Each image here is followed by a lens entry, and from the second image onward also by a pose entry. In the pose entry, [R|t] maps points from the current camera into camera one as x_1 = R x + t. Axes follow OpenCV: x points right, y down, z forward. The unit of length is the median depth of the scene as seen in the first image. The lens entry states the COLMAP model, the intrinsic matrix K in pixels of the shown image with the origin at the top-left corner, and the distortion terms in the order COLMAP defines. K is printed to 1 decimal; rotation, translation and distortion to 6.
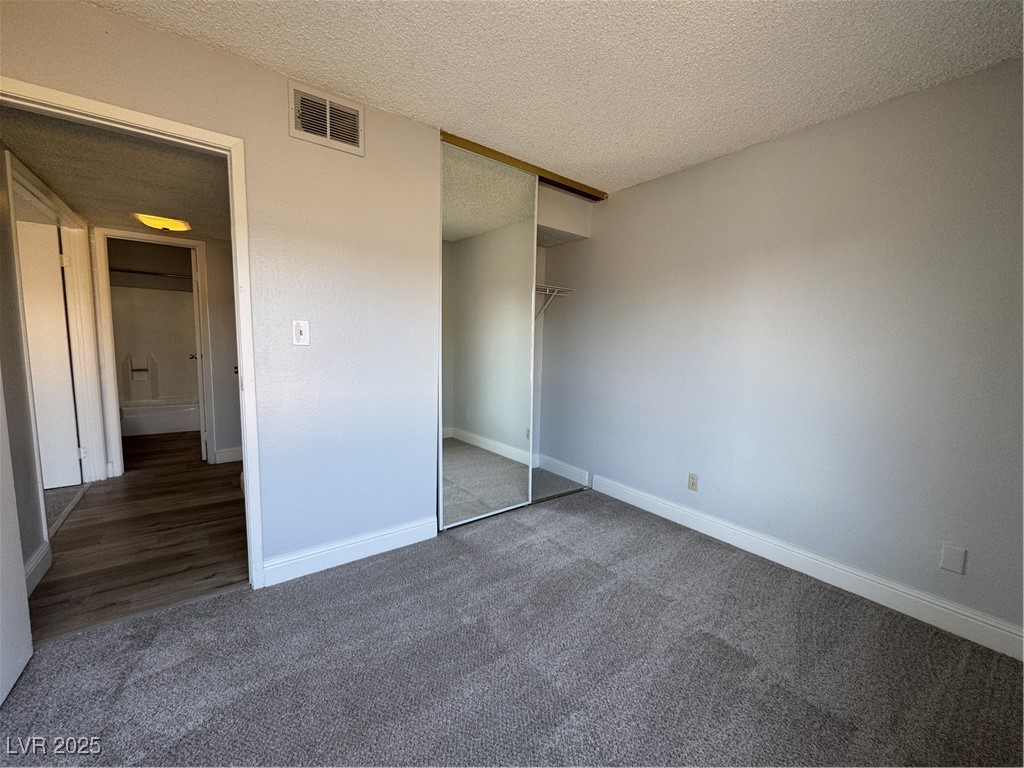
lens RADIAL K [[407.3, 0, 511.4], [0, 407.3, 385.9], [0, 0, 1]] dist [-0.001937, -0.000089]
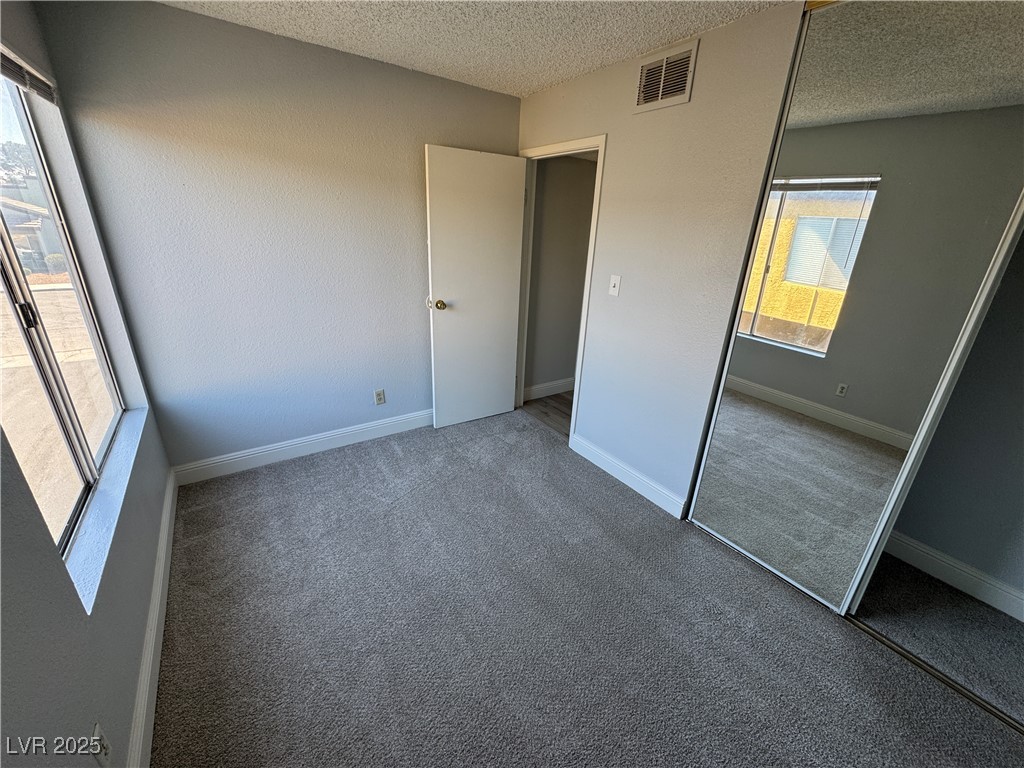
lens RADIAL K [[407.3, 0, 511.4], [0, 407.3, 385.9], [0, 0, 1]] dist [-0.001937, -0.000089]
pose [[-0.037075, 0.345751, -0.937594, 0.806155], [-0.151909, 0.925385, 0.347255, -0.242084], [0.987699, 0.155304, 0.018214, 0.737982]]
